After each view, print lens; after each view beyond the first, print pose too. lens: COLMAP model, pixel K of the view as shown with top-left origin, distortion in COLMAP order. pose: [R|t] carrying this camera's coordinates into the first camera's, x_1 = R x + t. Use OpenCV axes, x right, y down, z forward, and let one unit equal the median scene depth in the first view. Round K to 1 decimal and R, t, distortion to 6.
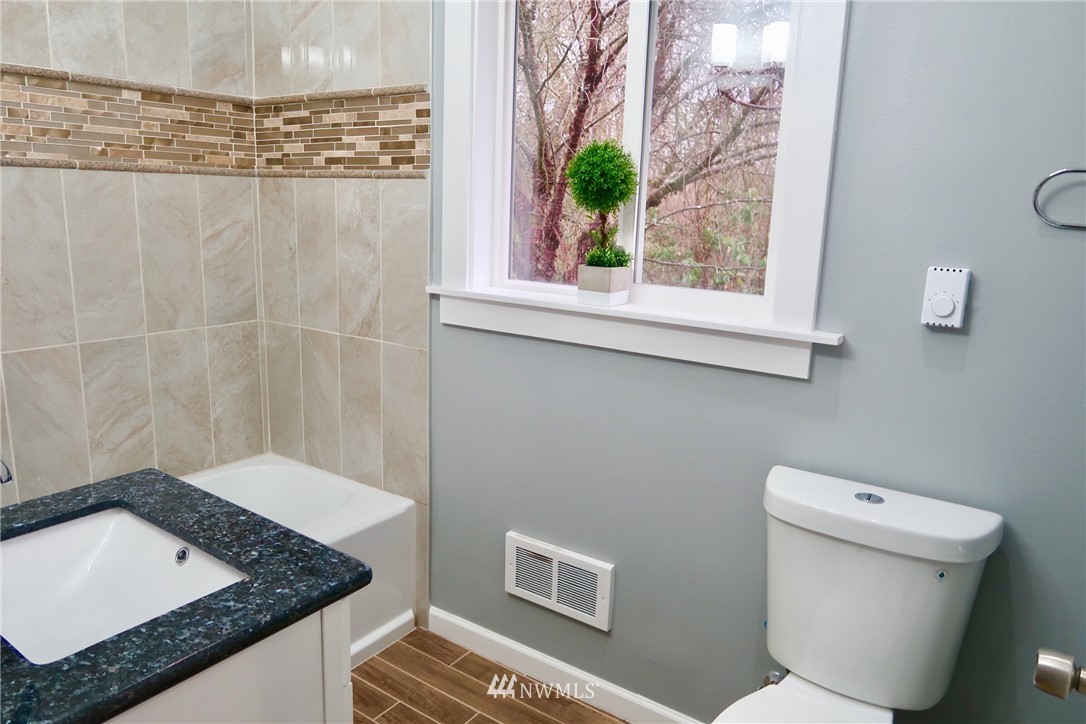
lens RADIAL K [[749.5, 0, 542.6], [0, 749.5, 358.9], [0, 0, 1]] dist [-0.020182, 0.008681]
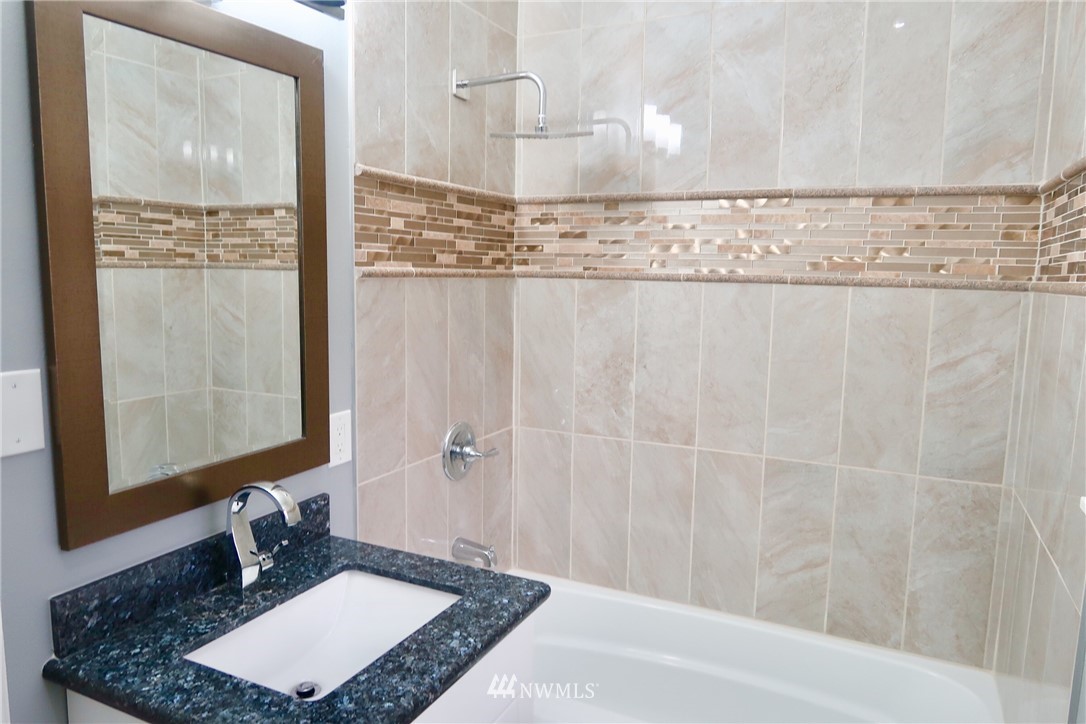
lens RADIAL K [[749.5, 0, 538.3], [0, 749.5, 380.2], [0, 0, 1]] dist [-0.020182, 0.008681]
pose [[0.160022, 0.098375, -0.982199, 0.272048], [-0.233653, 0.970520, 0.059138, -0.099541], [0.959062, 0.220031, 0.178290, 0.472267]]
